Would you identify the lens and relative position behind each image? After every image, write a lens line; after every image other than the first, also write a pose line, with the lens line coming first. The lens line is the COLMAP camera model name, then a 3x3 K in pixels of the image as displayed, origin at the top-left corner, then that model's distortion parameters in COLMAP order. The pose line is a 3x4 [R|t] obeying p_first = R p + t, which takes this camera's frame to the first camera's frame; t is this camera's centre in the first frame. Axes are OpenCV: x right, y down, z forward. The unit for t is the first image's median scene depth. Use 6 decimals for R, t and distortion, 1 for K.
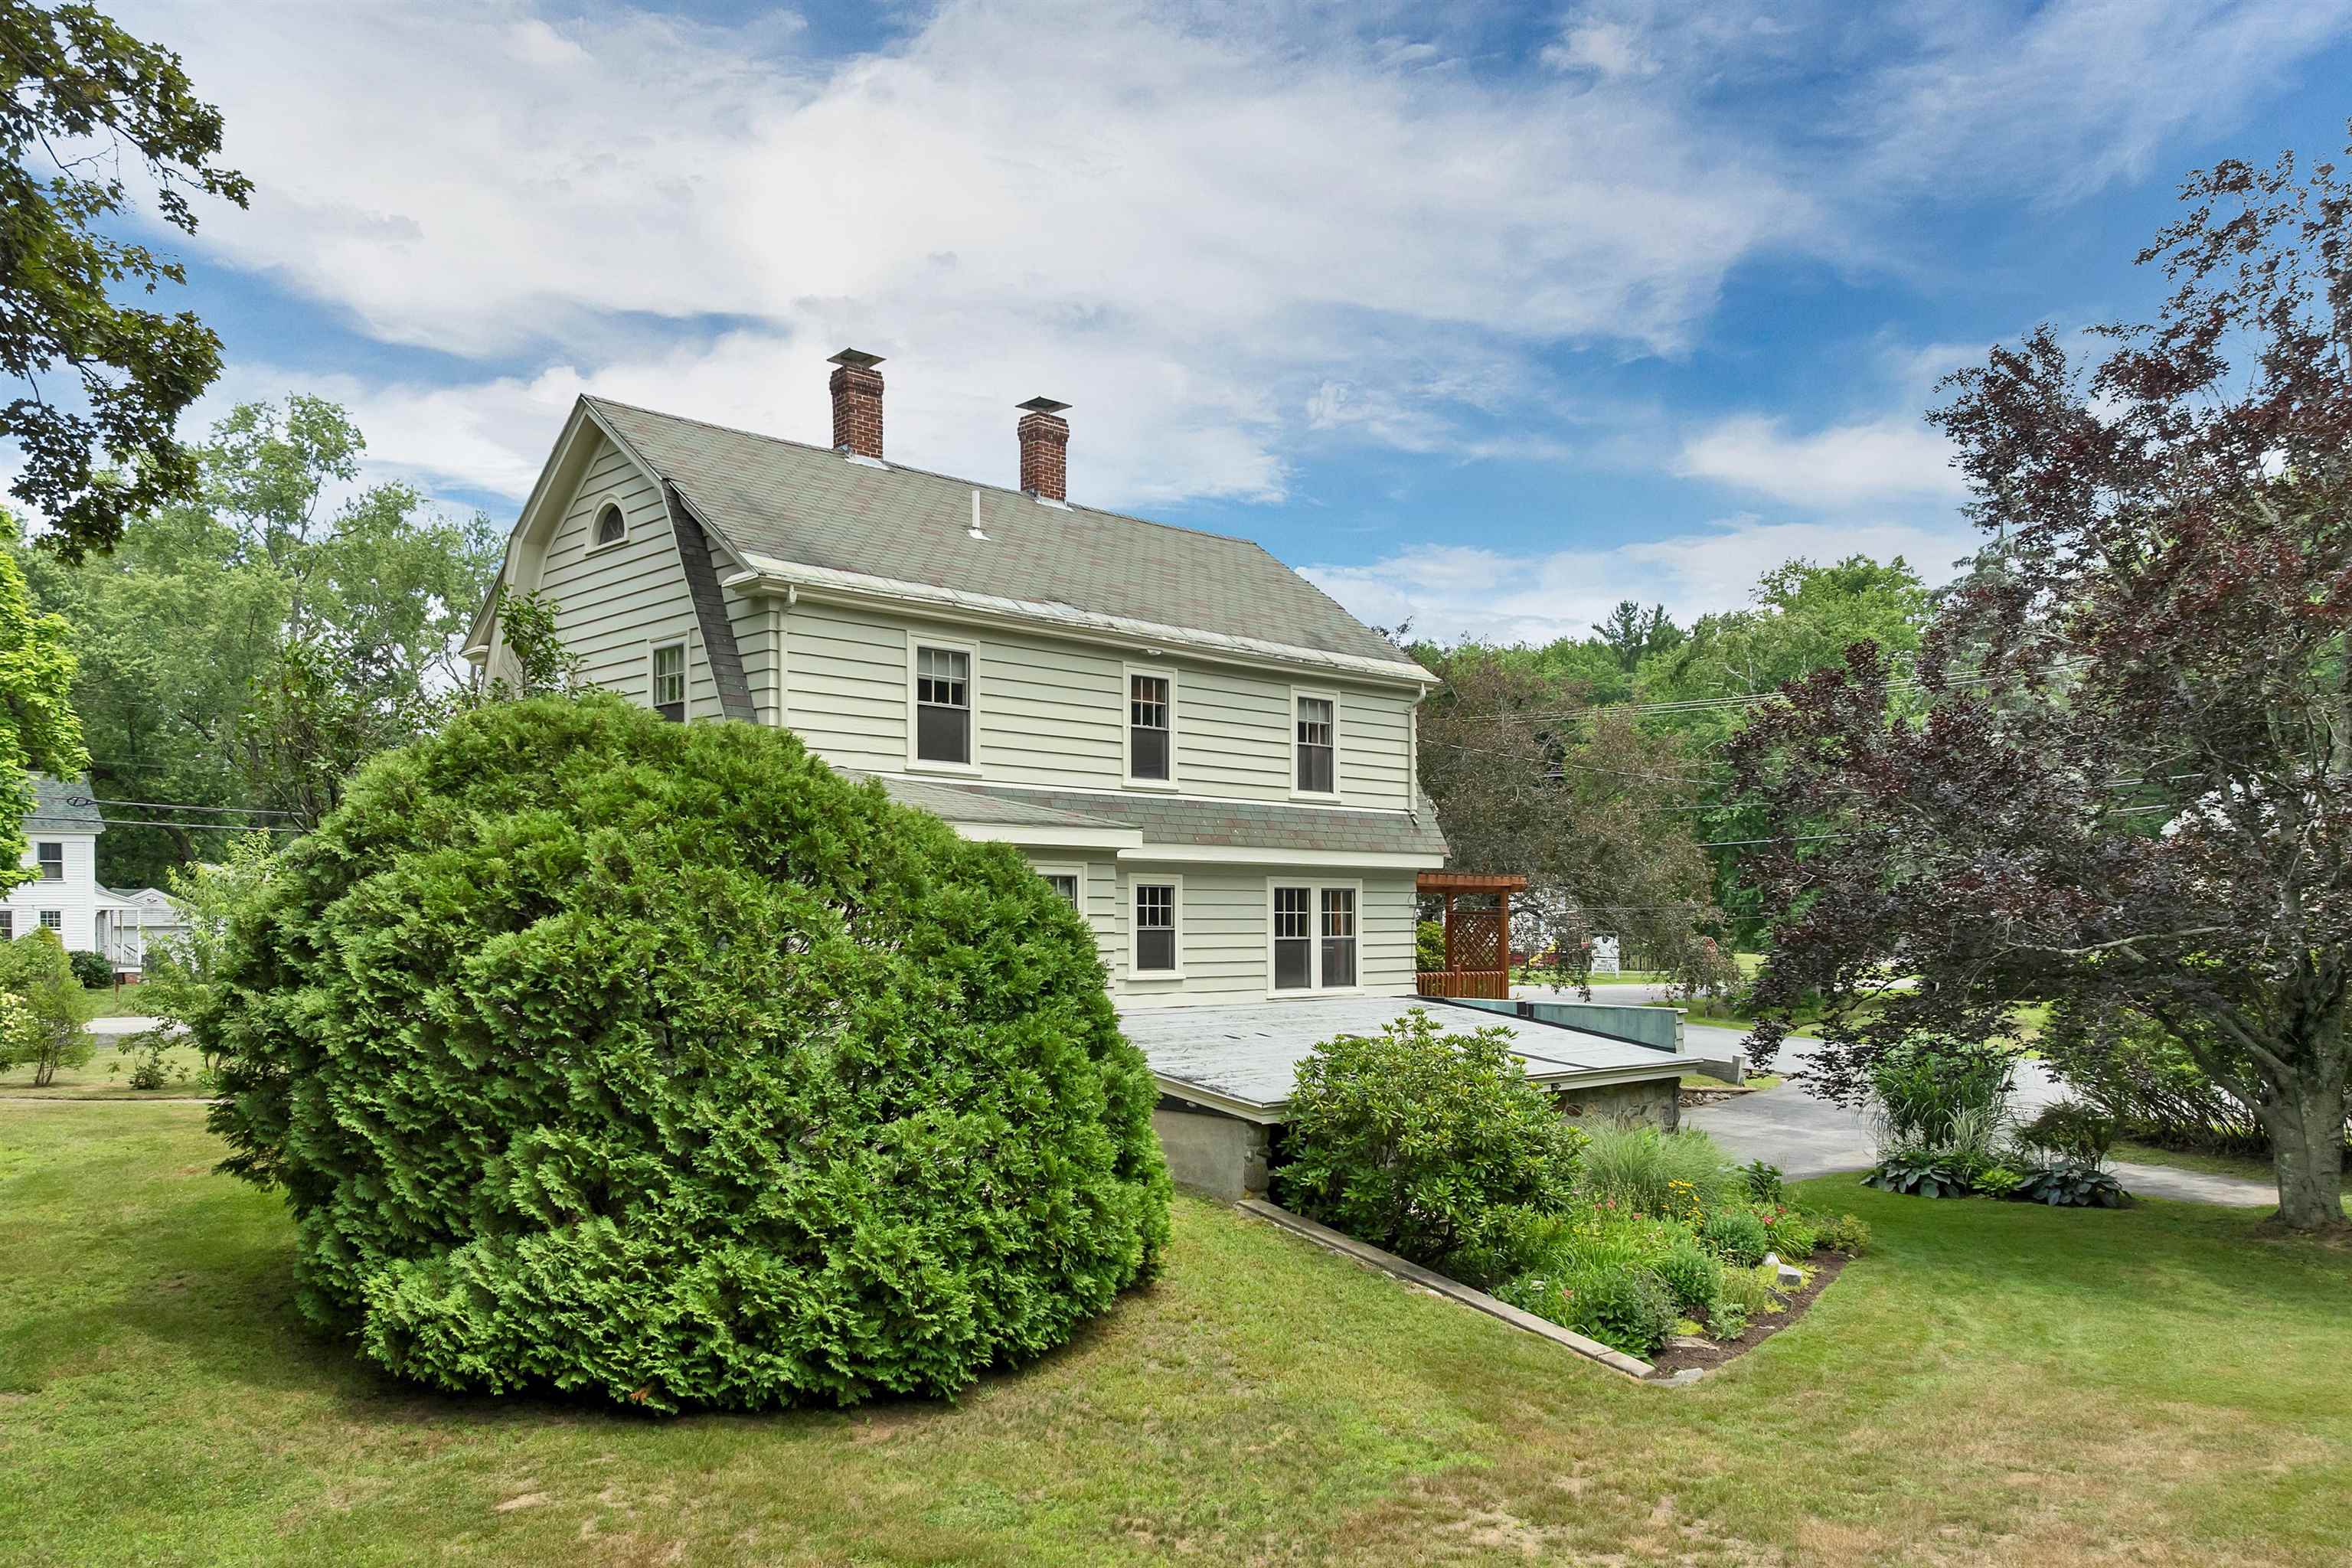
lens RADIAL K [[1652.7, 0, 1193.6], [0, 1652.7, 871.0], [0, 0, 1]] dist [-0.030359, -0.000657]
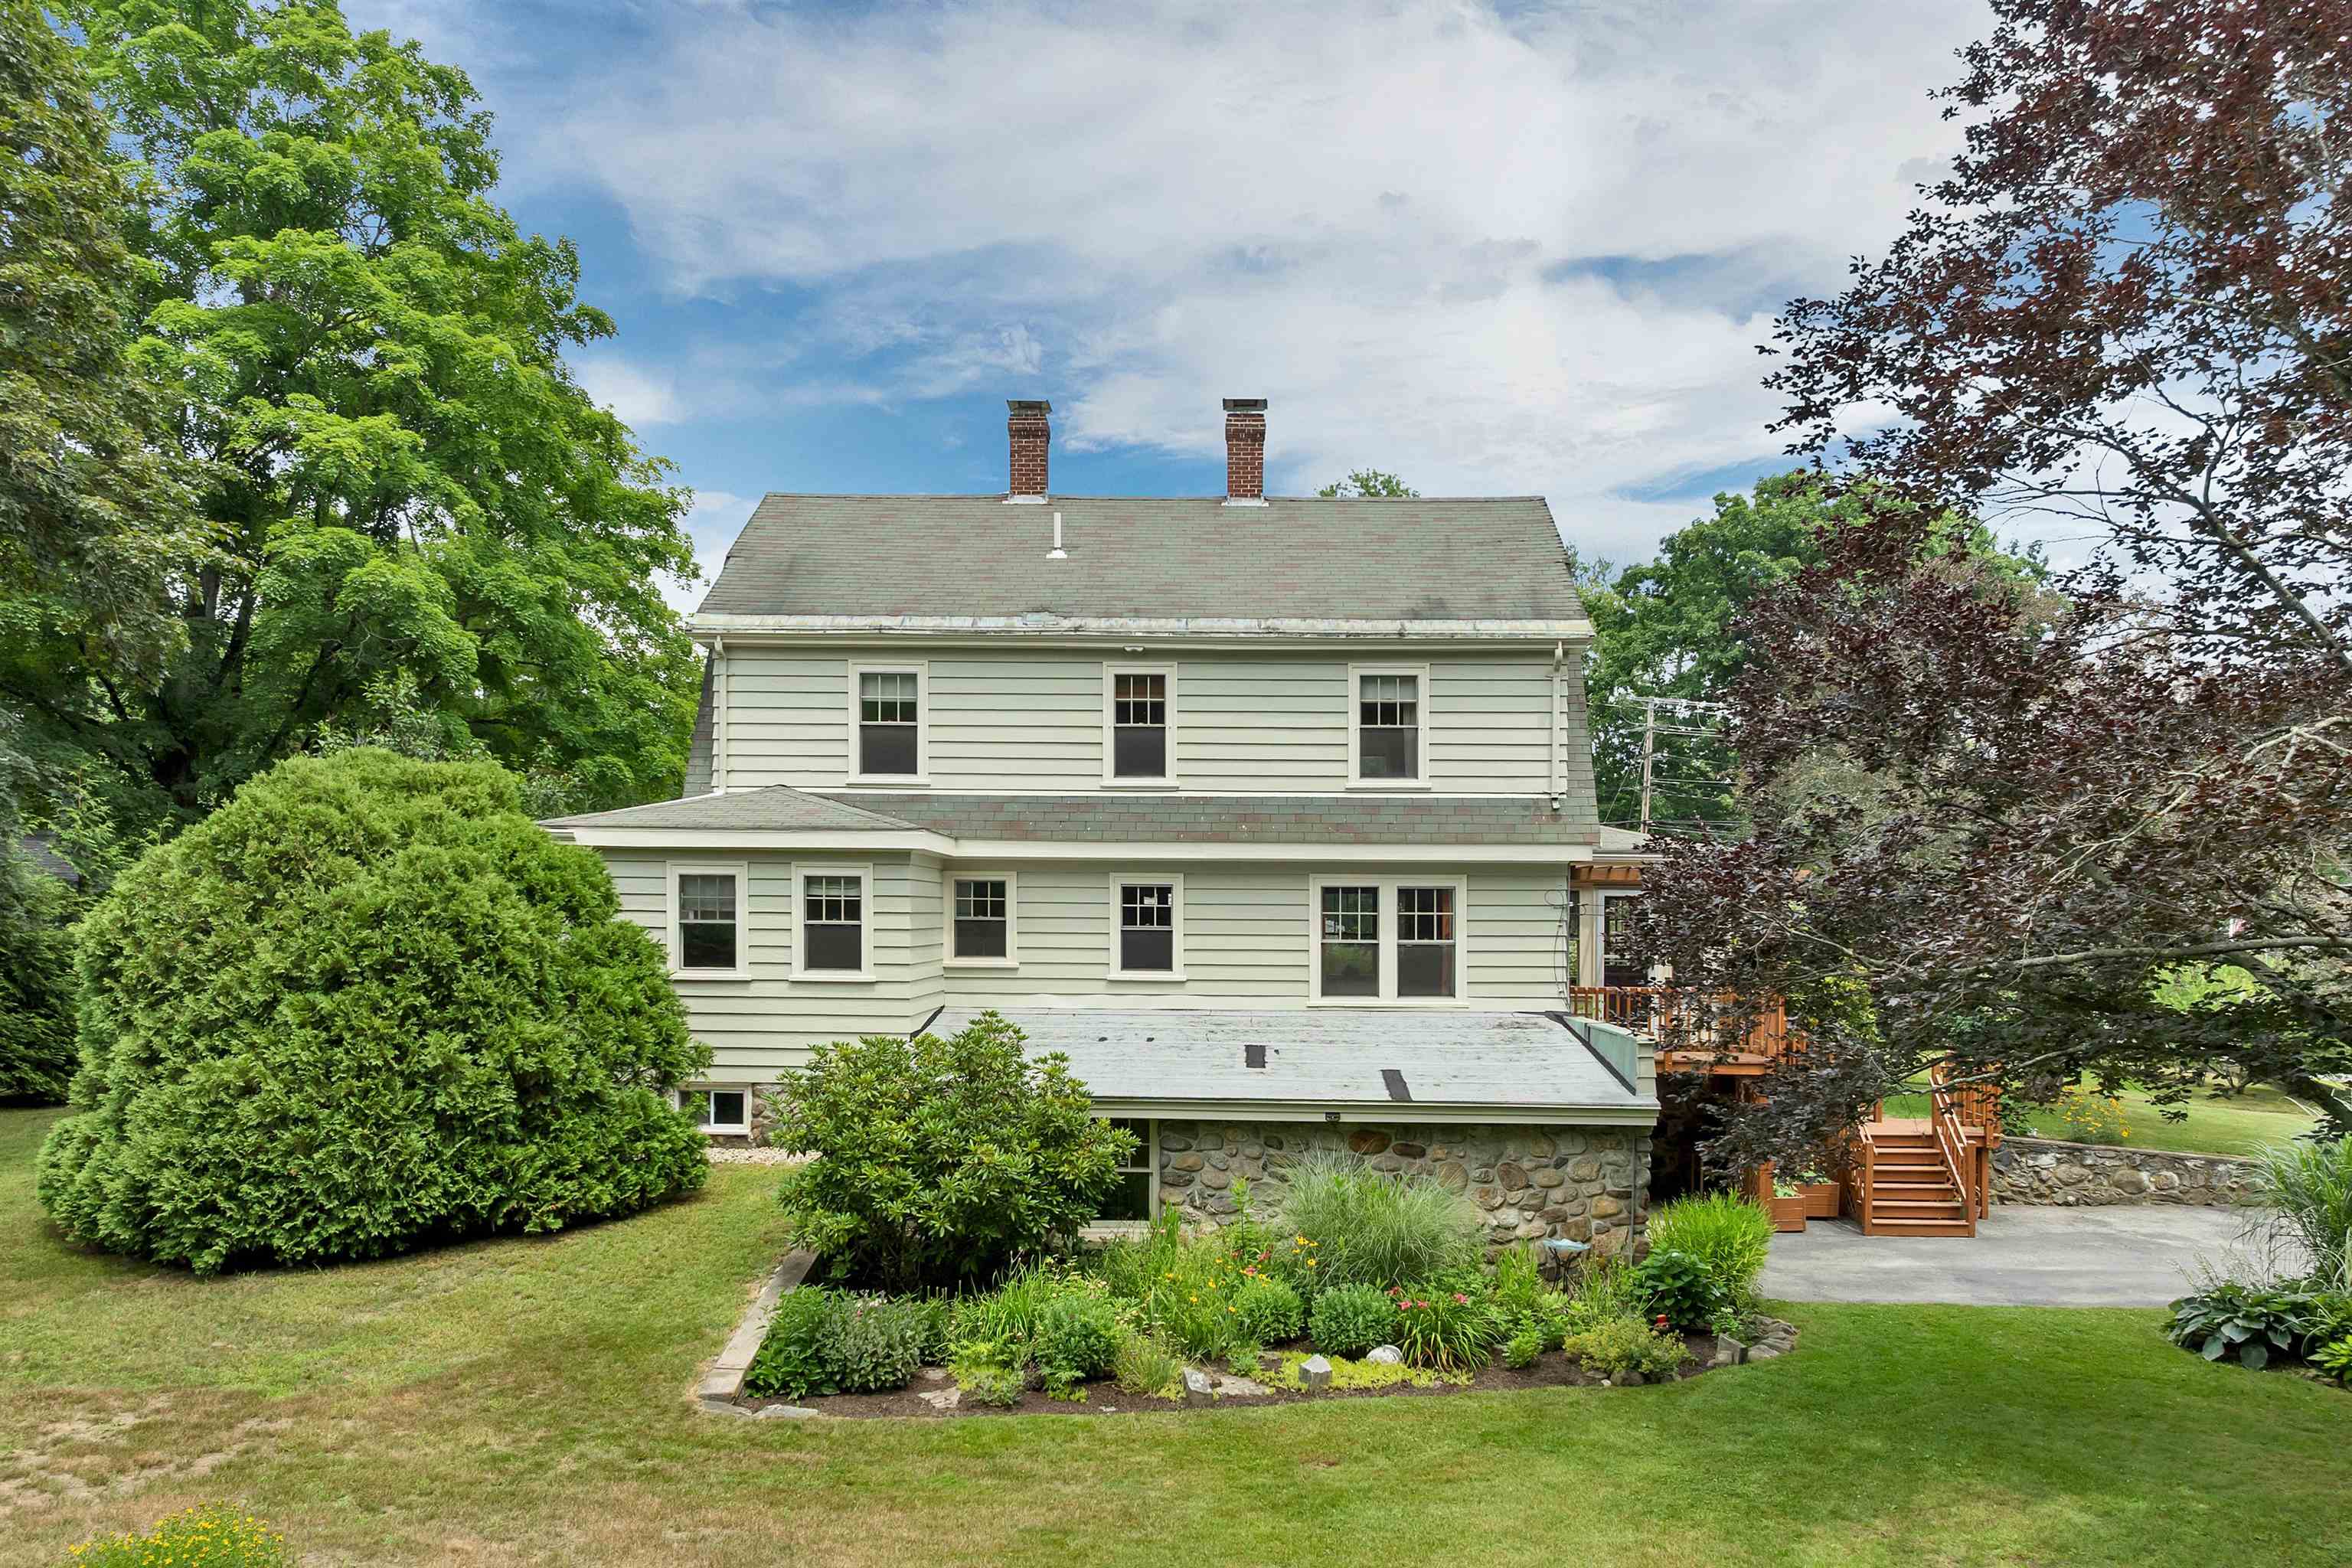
lens RADIAL K [[1652.7, 0, 1193.6], [0, 1652.7, 871.0], [0, 0, 1]] dist [-0.030359, -0.000657]
pose [[0.726640, -0.019823, -0.686732, 0.665492], [0.013176, 0.999802, -0.014918, 0.015320], [0.686892, 0.001792, 0.726758, 0.300593]]
